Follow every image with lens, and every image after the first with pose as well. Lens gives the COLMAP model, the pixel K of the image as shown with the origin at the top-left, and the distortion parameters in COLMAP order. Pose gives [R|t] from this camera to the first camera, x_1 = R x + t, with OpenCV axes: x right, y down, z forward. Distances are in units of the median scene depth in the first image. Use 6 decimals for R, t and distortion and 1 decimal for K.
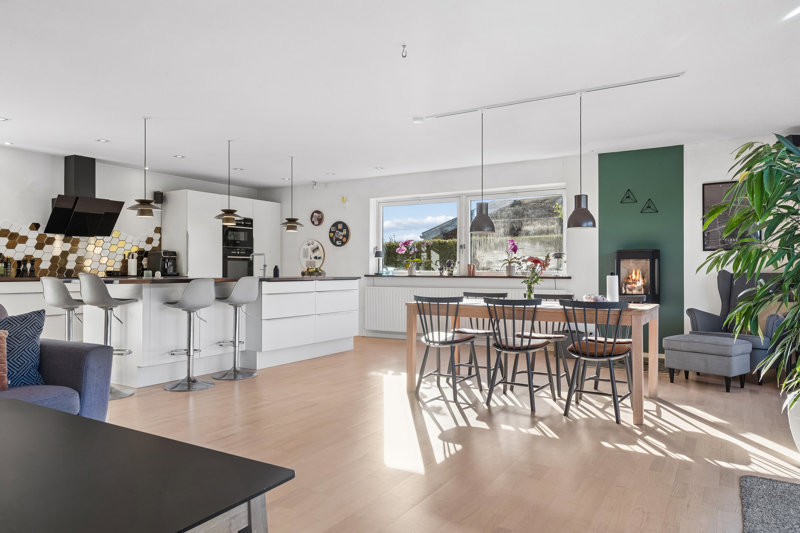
lens RADIAL K [[532.4, 0, 400.0], [0, 532.4, 266.5], [0, 0, 1]] dist [0.001243, -0.000152]
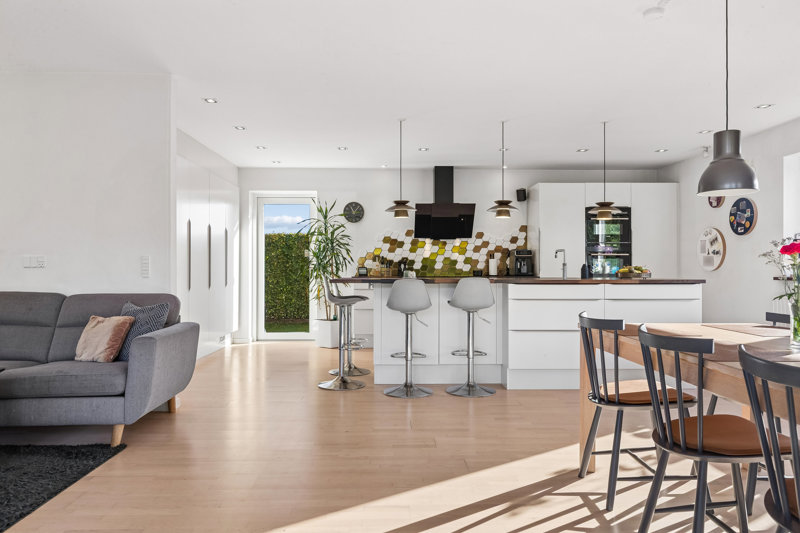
lens RADIAL K [[531.5, 0, 400.0], [0, 531.5, 266.5], [0, 0, 1]] dist [-0.002633, 0.000092]
pose [[0.545034, -0.006205, -0.838391, 0.258872], [0.007132, 0.999971, -0.002764, 0.001910], [0.838384, -0.004472, 0.545062, 0.310717]]
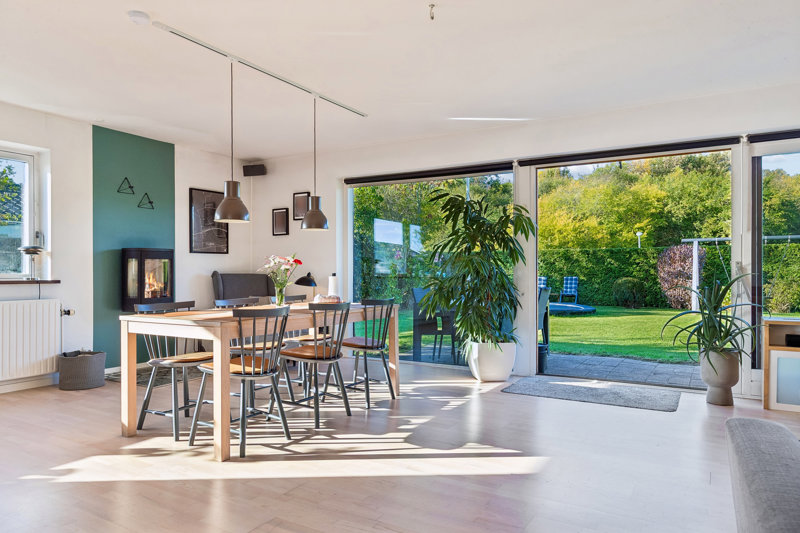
lens RADIAL K [[545.6, 0, 400.0], [0, 545.6, 266.5], [0, 0, 1]] dist [0.010903, 0.000668]
pose [[-0.021928, 0.010410, 0.999705, -0.406778], [-0.006245, 0.999925, -0.010549, 0.004828], [-0.999740, -0.006474, -0.021862, 0.505593]]
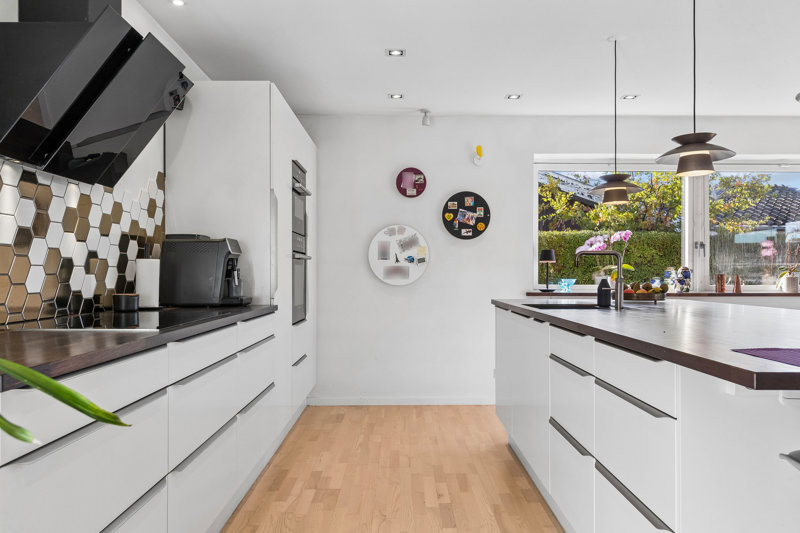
lens RADIAL K [[659.7, 0, 416.7], [0, 659.7, 268.3], [0, 0, 1]] dist [0.003932, 0.000775]
pose [[0.838385, 0.005646, 0.545049, -0.610822], [-0.004571, 0.999984, -0.003328, -0.007360], [-0.545059, 0.000299, 0.838398, 0.567798]]
